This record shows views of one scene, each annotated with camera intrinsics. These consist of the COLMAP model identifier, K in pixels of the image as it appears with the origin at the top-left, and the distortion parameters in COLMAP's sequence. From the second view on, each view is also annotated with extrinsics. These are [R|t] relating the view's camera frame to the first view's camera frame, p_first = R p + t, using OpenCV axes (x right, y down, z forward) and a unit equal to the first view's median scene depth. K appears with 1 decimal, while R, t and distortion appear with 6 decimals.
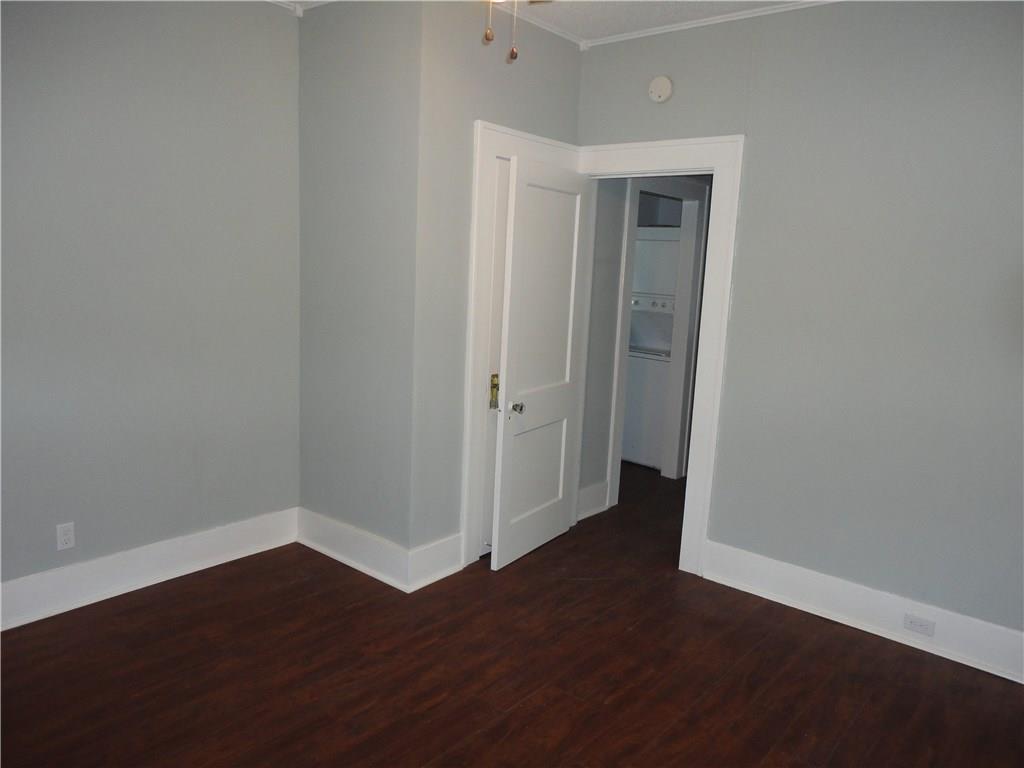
lens RADIAL K [[744.9, 0, 510.2], [0, 744.9, 379.5], [0, 0, 1]] dist [-0.008864, 0.006841]
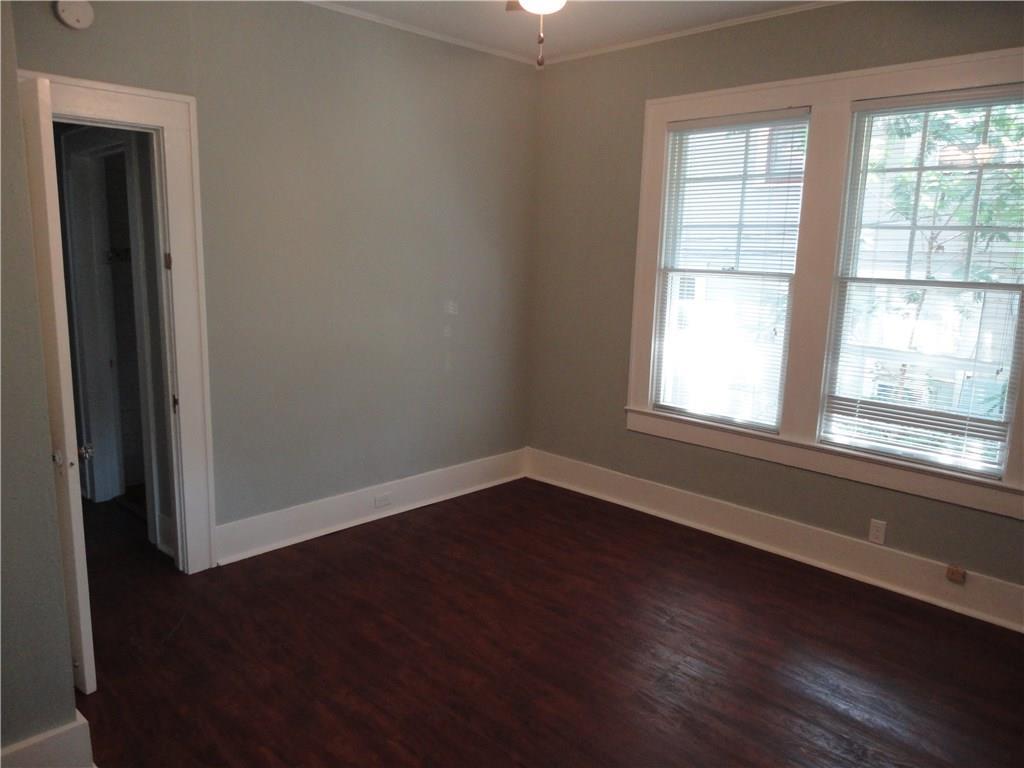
lens RADIAL K [[744.9, 0, 510.2], [0, 744.9, 379.5], [0, 0, 1]] dist [-0.008864, 0.006841]
pose [[0.063907, -0.217870, 0.973883, -0.654932], [0.141983, 0.967936, 0.207222, -0.121566], [-0.987804, 0.125032, 0.092792, 0.561675]]
